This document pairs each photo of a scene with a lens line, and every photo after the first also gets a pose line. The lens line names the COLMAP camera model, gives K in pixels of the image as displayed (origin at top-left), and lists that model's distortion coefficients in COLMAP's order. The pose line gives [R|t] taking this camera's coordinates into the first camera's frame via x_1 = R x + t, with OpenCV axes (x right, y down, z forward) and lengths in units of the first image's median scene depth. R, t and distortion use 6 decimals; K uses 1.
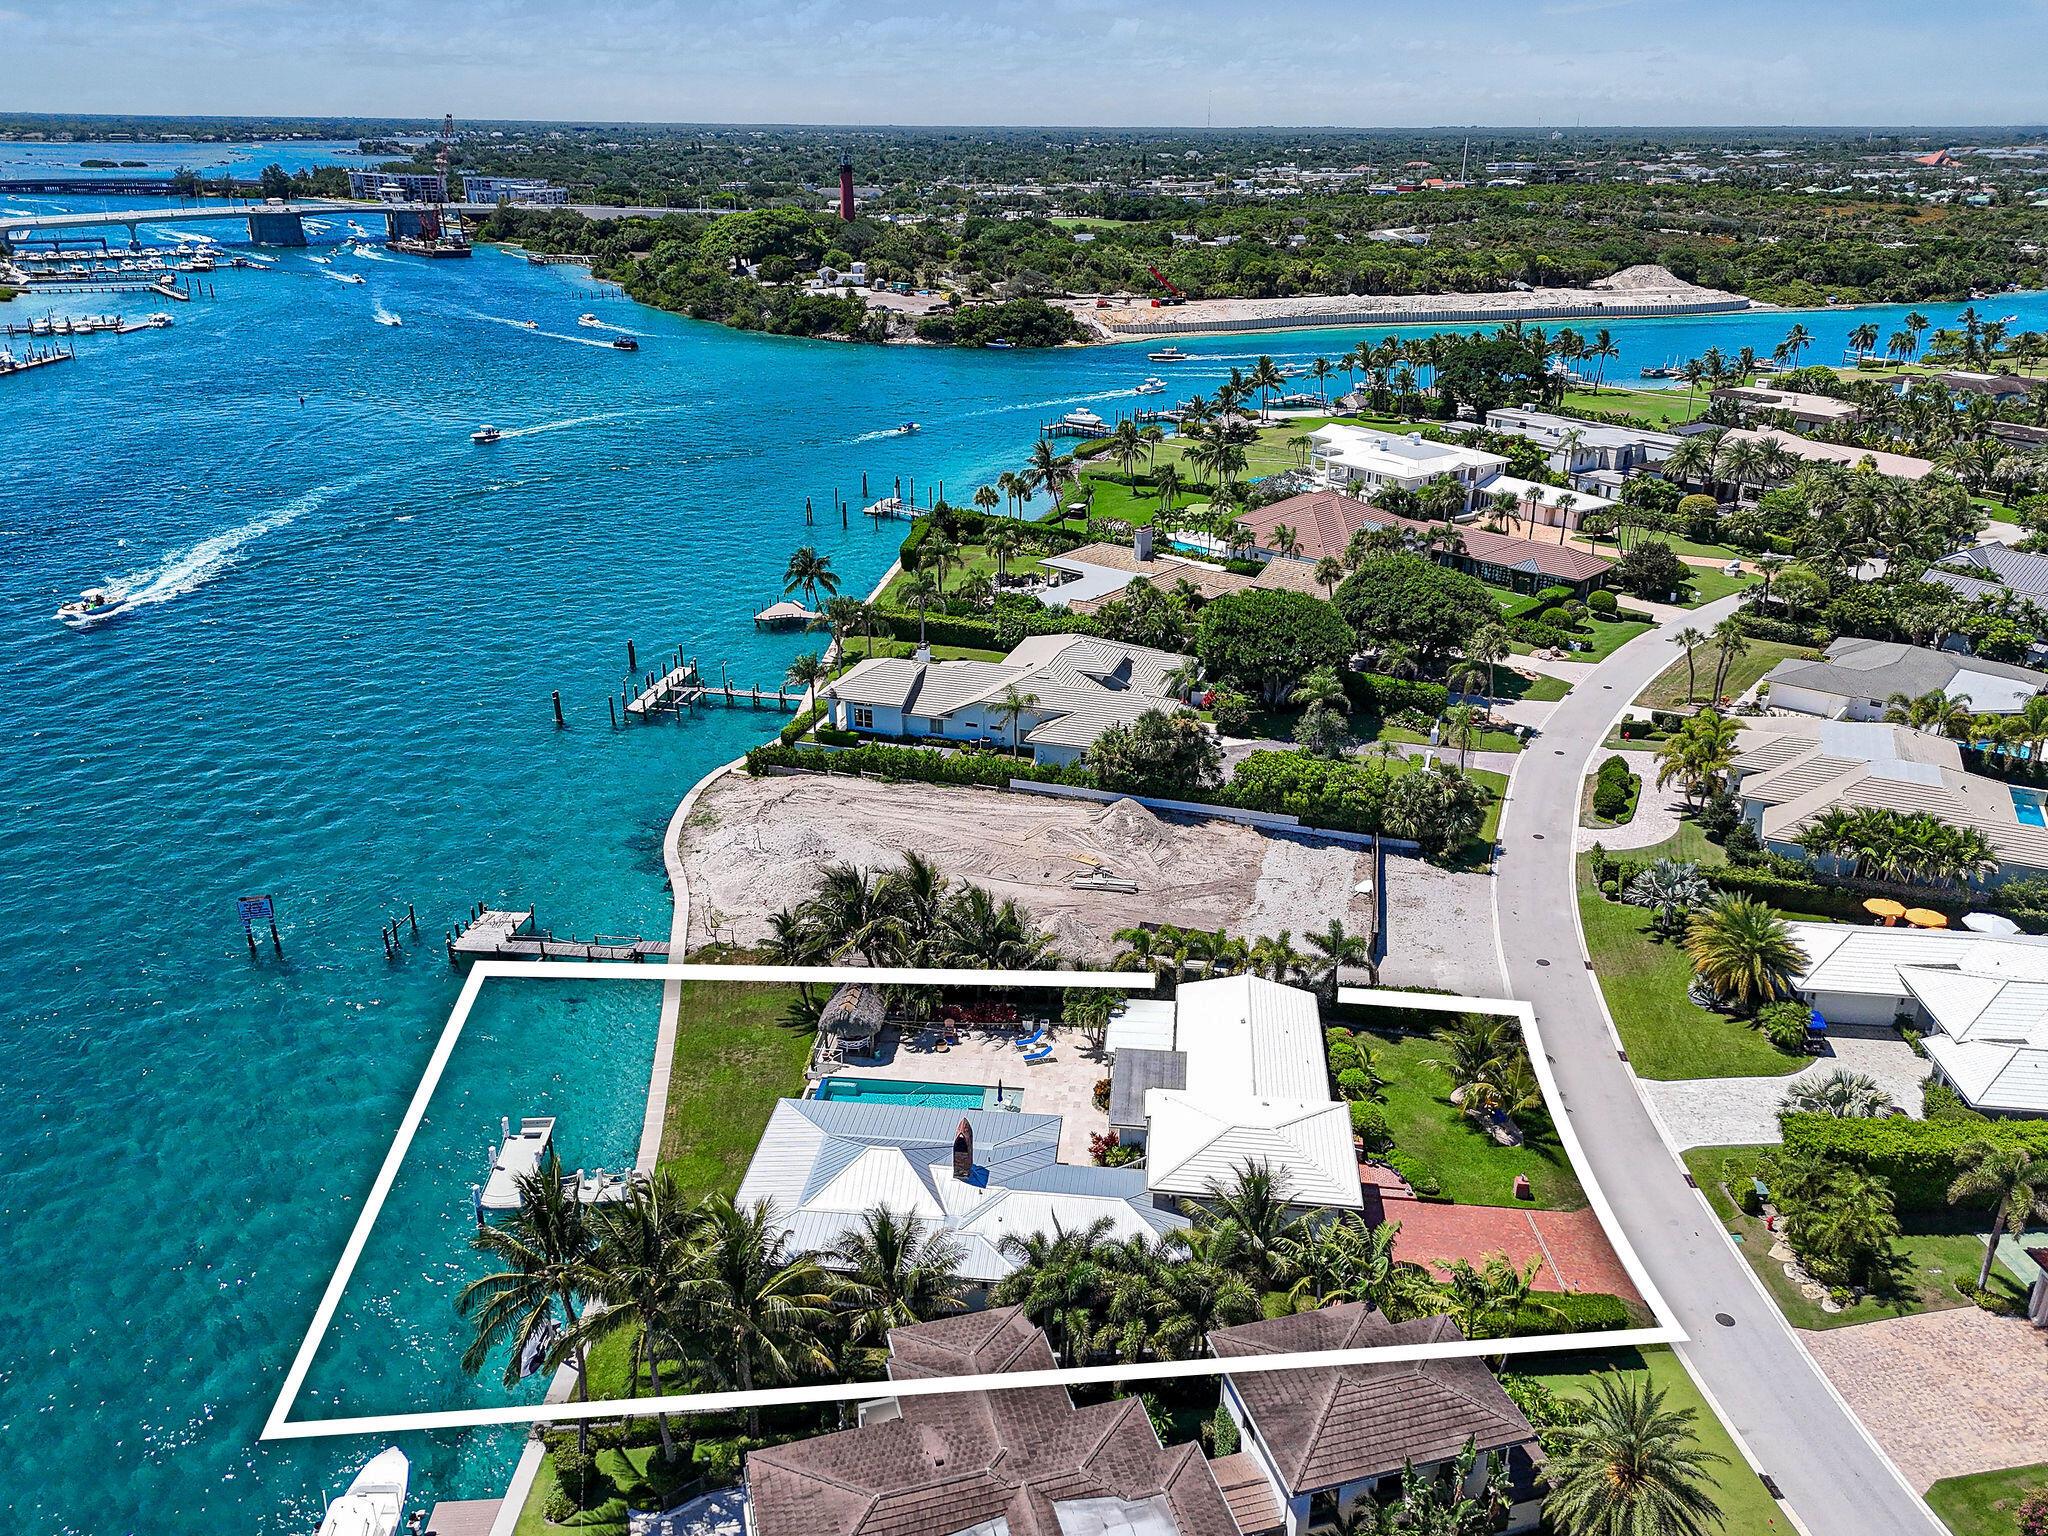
lens RADIAL K [[1515.9, 0, 1025.4], [0, 1515.9, 748.0], [0, 0, 1]] dist [0.077945, -0.072897]
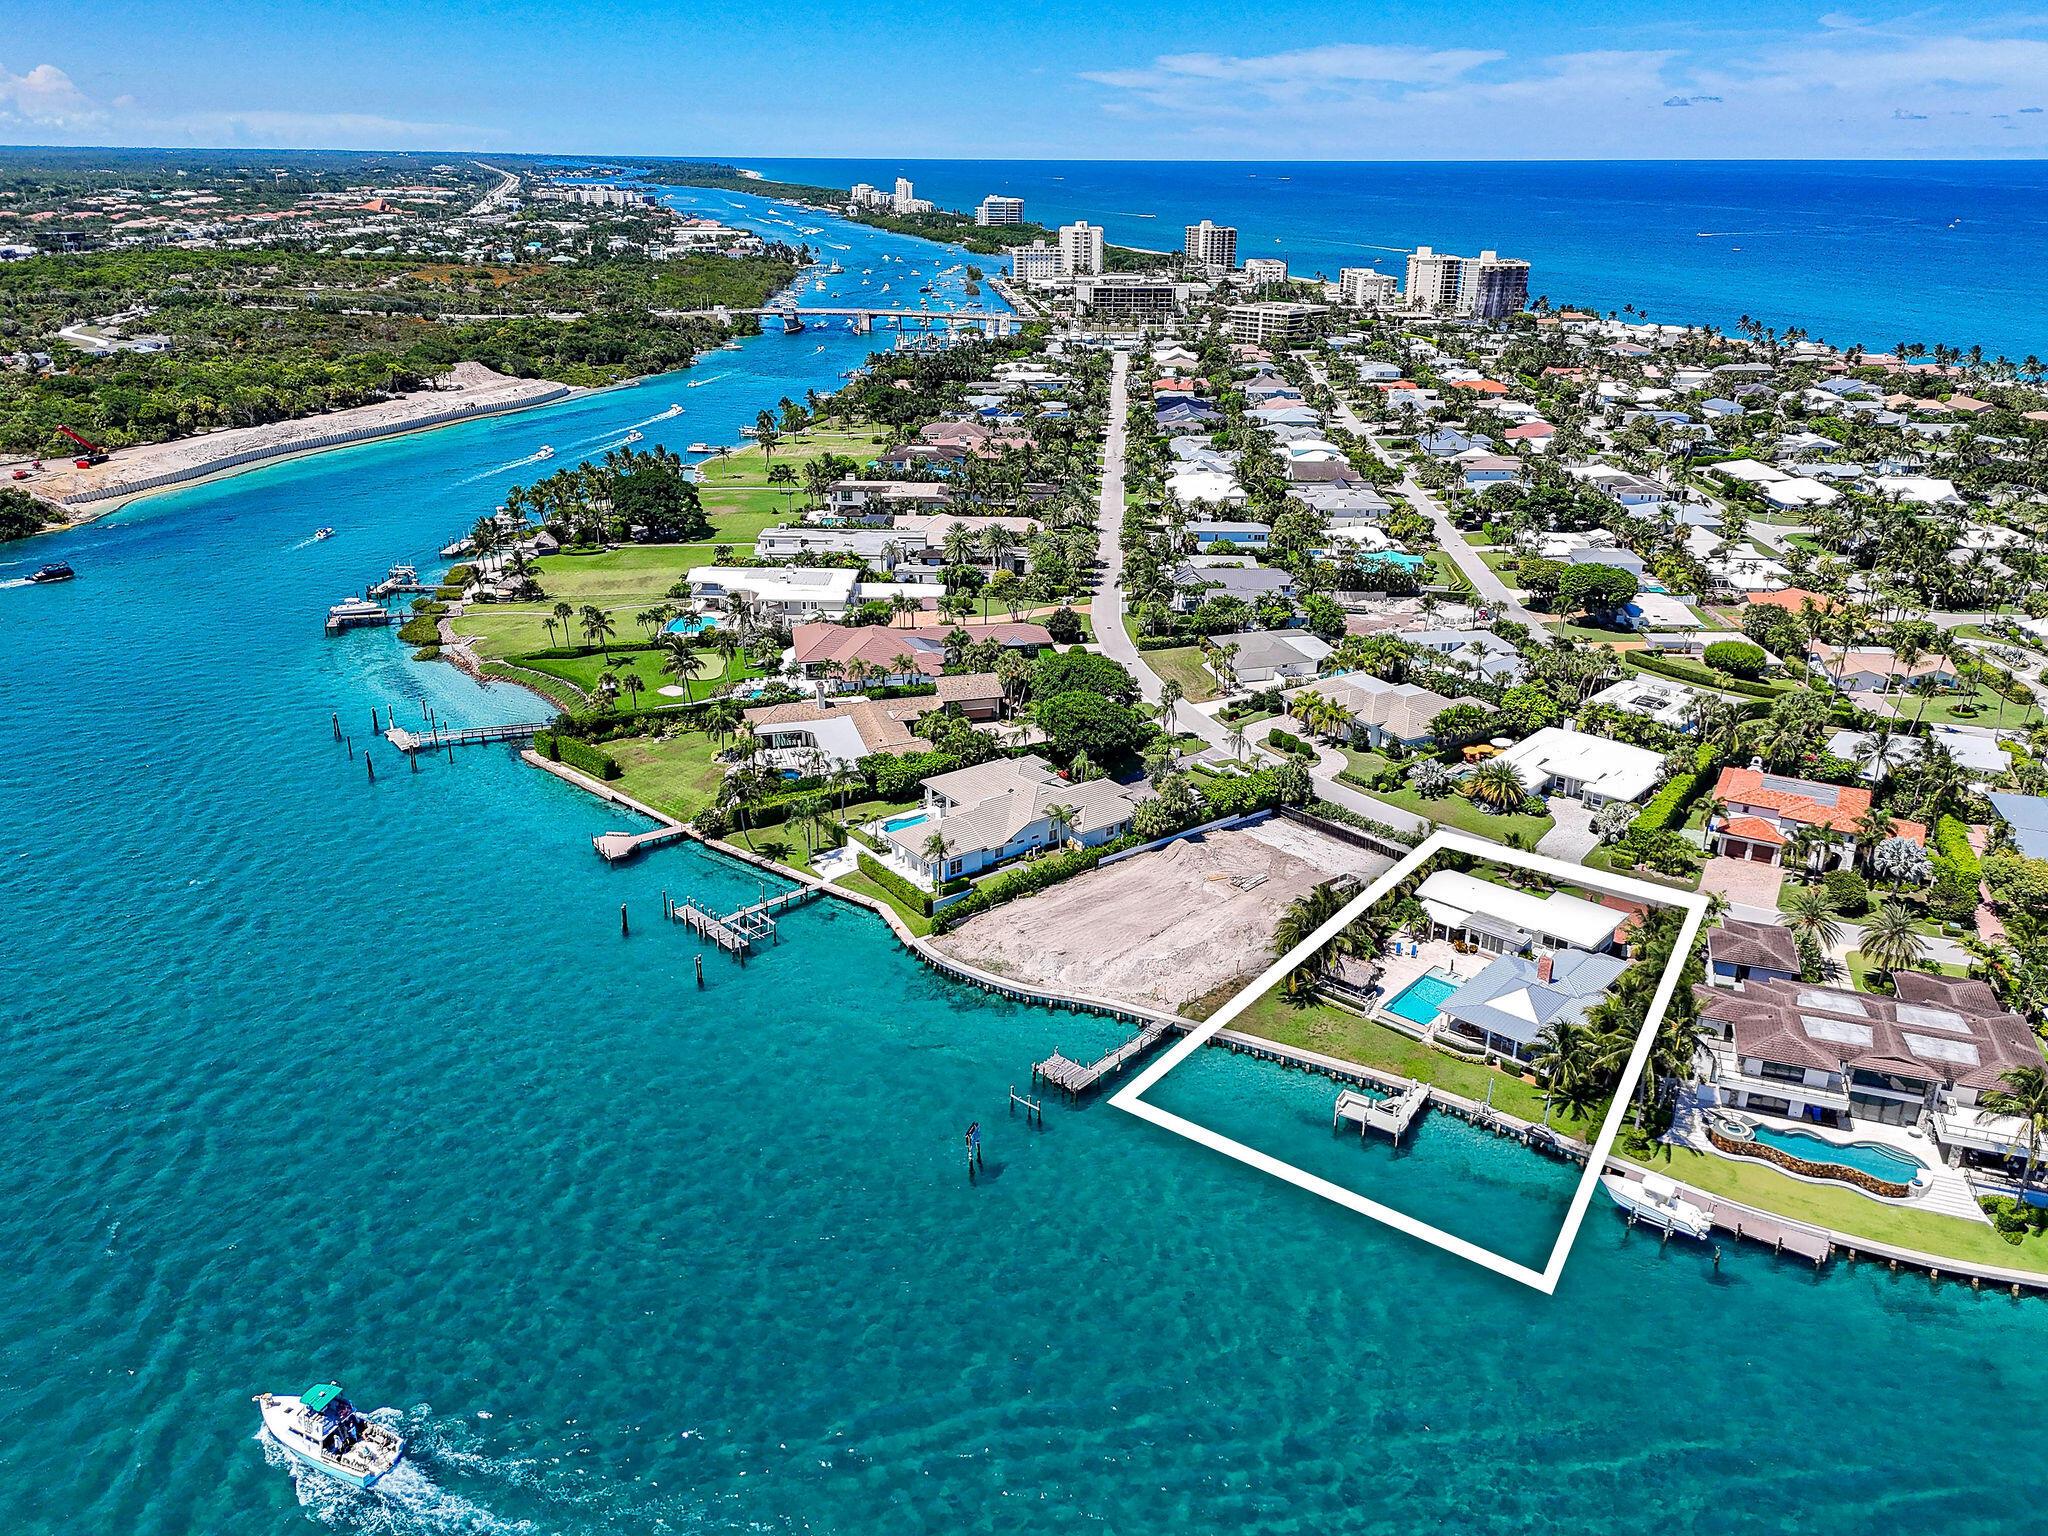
lens RADIAL K [[1529.3, 0, 1013.0], [0, 1529.3, 720.8], [0, 0, 1]] dist [0.081269, -0.053665]
pose [[0.582517, -0.285890, 0.760882, -0.973795], [0.306250, 0.944313, 0.120351, -0.263657], [-0.752918, 0.162914, 0.637631, 0.069092]]
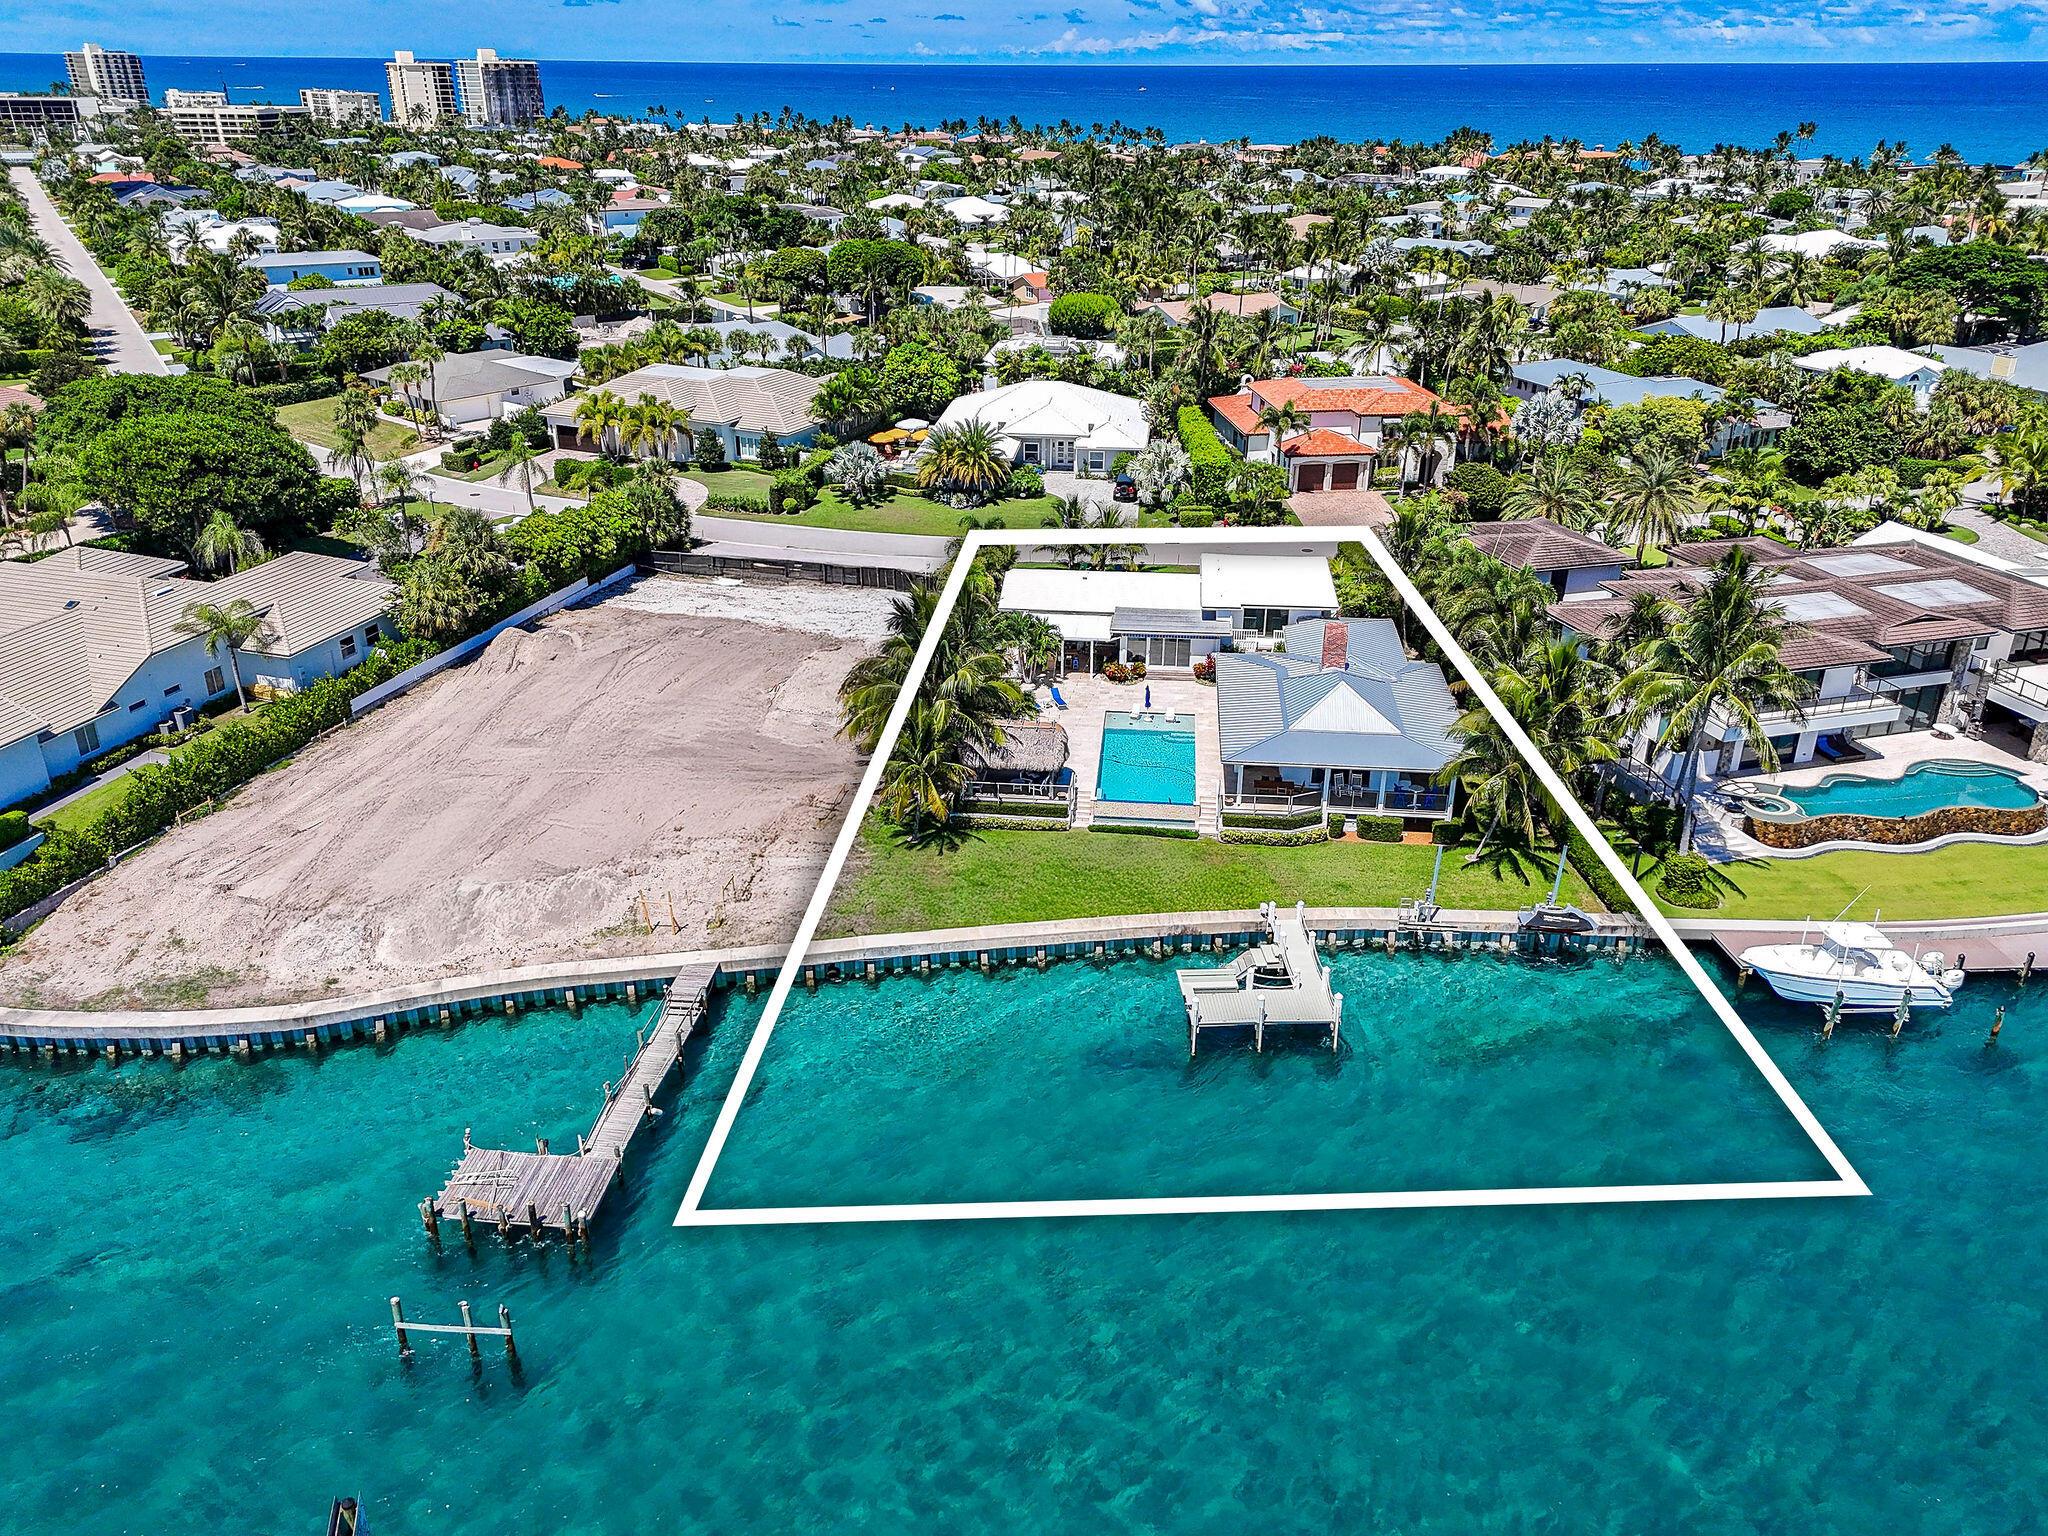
lens RADIAL K [[1515.9, 0, 1025.4], [0, 1515.9, 748.0], [0, 0, 1]] dist [0.077945, -0.072897]
pose [[-0.015445, -0.411017, 0.911497, -0.538917], [0.371727, 0.843905, 0.386837, -0.095466], [-0.928213, 0.344803, 0.139752, 0.529516]]
